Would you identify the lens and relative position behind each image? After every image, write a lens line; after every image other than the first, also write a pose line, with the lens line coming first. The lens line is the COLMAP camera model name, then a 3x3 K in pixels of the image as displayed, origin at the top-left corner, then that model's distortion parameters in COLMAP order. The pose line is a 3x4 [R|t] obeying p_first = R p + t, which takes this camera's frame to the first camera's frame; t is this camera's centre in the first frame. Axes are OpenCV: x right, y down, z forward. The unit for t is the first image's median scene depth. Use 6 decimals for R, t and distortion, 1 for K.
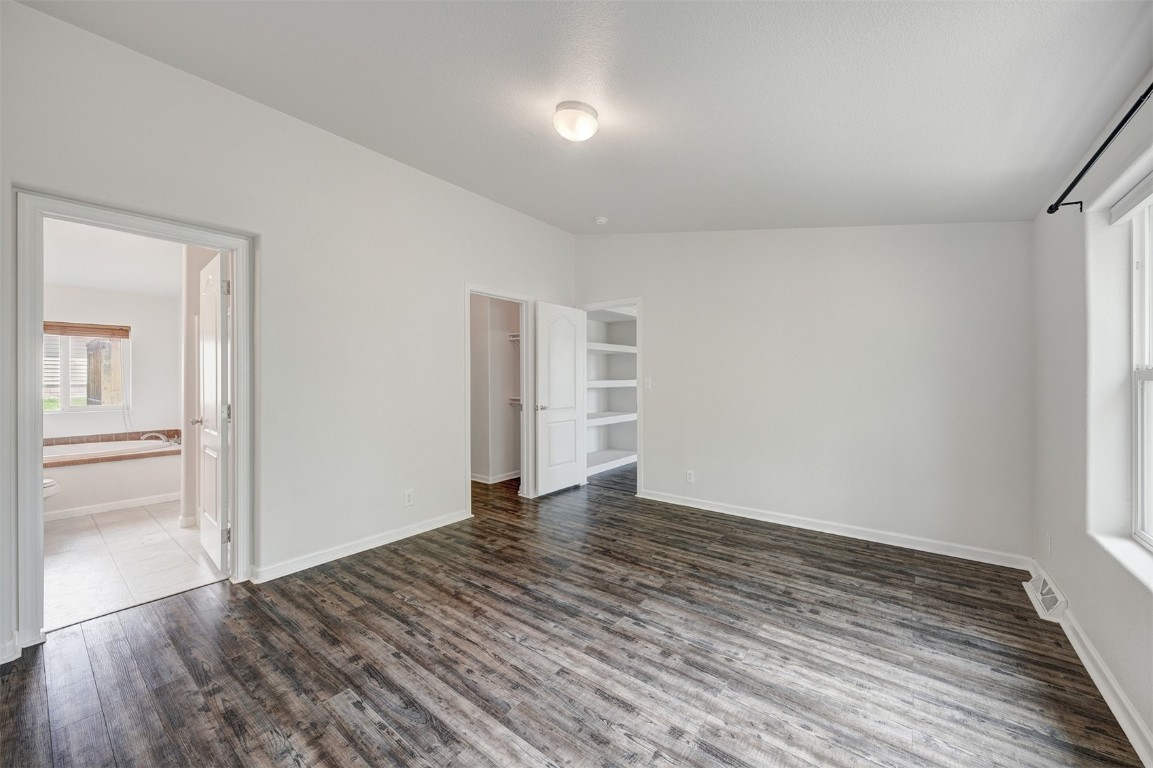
lens RADIAL K [[438.6, 0, 575.5], [0, 438.6, 384.3], [0, 0, 1]] dist [0.000824, -0.000033]
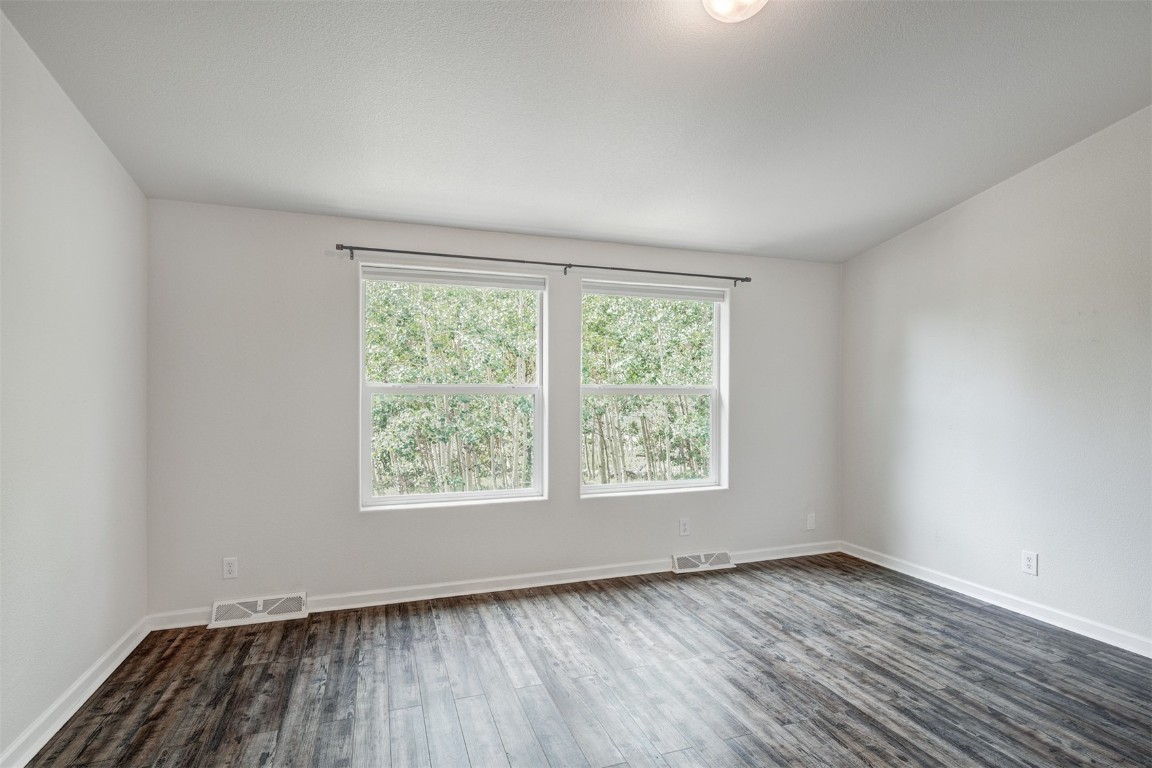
lens RADIAL K [[570.1, 0, 574.8], [0, 570.1, 387.2], [0, 0, 1]] dist [-0.010901, 0.000556]
pose [[-0.840928, 0.006527, 0.541108, -0.228879], [0.009119, 0.999956, 0.002110, -0.025846], [-0.541071, 0.006709, -0.840950, 1.665270]]
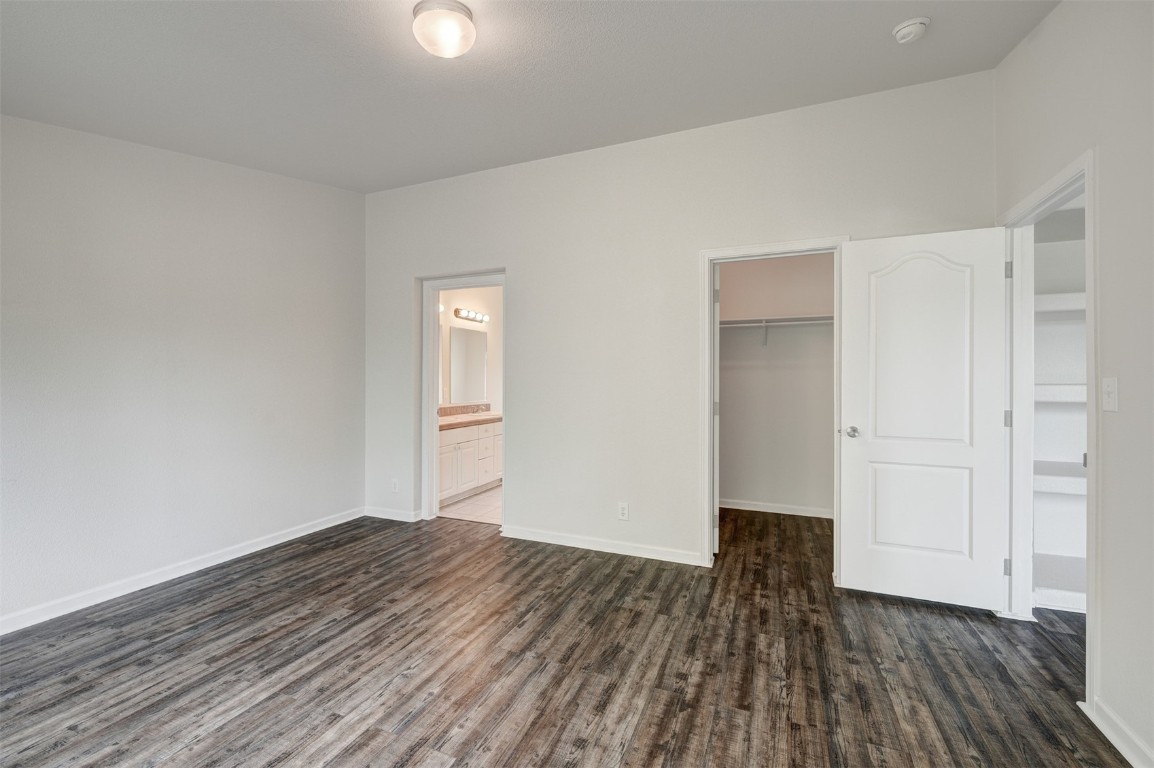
lens RADIAL K [[473.7, 0, 575.1], [0, 473.7, 380.2], [0, 0, 1]] dist [0.001052, -0.000085]
pose [[0.255984, 0.003500, -0.966675, 0.749763], [-0.013133, 0.999914, 0.000143, -0.012052], [0.966592, 0.012659, 0.256008, 0.915352]]
